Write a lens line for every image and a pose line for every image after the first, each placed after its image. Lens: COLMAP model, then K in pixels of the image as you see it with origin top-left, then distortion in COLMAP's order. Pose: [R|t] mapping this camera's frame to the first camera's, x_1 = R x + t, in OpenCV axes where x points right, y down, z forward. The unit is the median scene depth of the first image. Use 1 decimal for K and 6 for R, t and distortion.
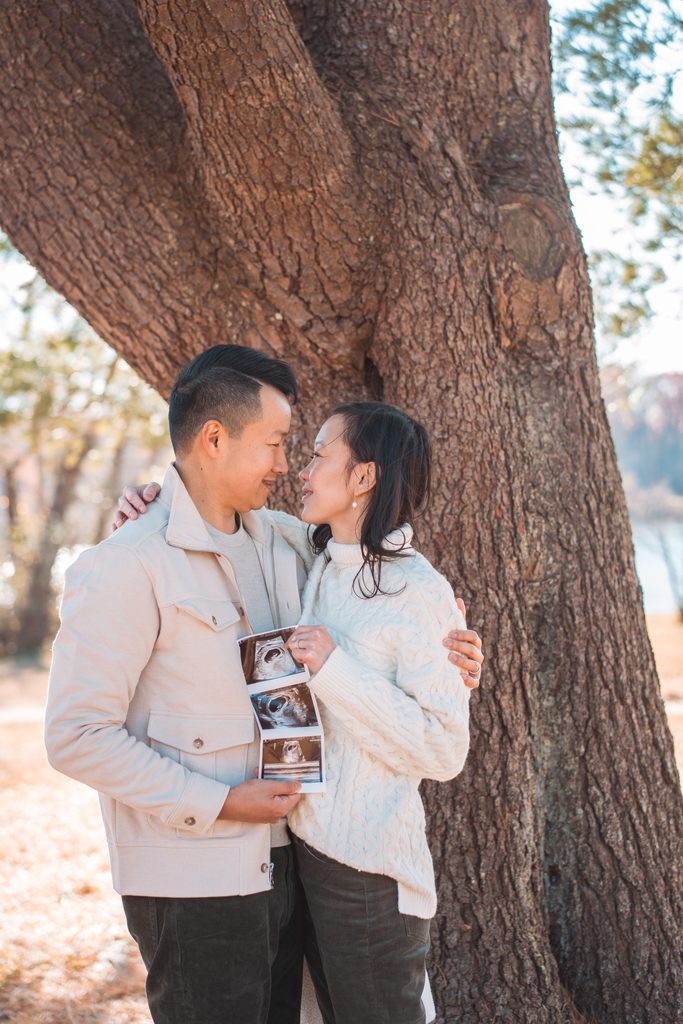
lens RADIAL K [[1386.3, 0, 356.0], [0, 1386.3, 512.6], [0, 0, 1]] dist [0.115713, -0.520296]
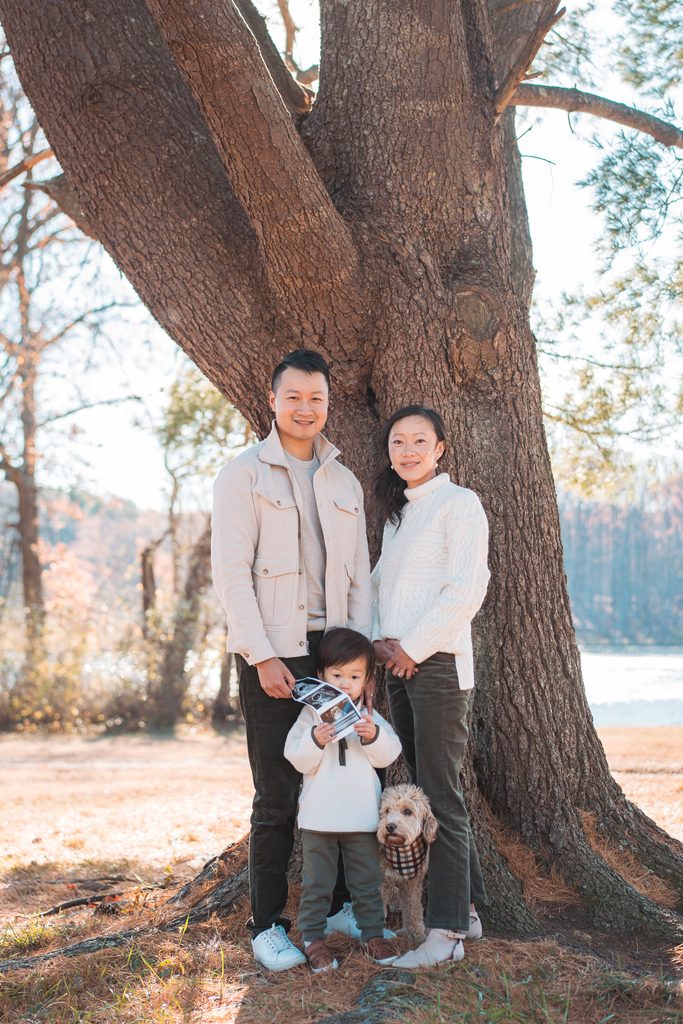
lens RADIAL K [[1386.3, 0, 356.0], [0, 1386.3, 512.6], [0, 0, 1]] dist [0.115713, -0.520296]
pose [[0.995261, 0.026499, -0.093557, 0.144485], [-0.032499, 0.997472, -0.063201, 0.129756], [0.091646, 0.065942, 0.993606, -0.552393]]
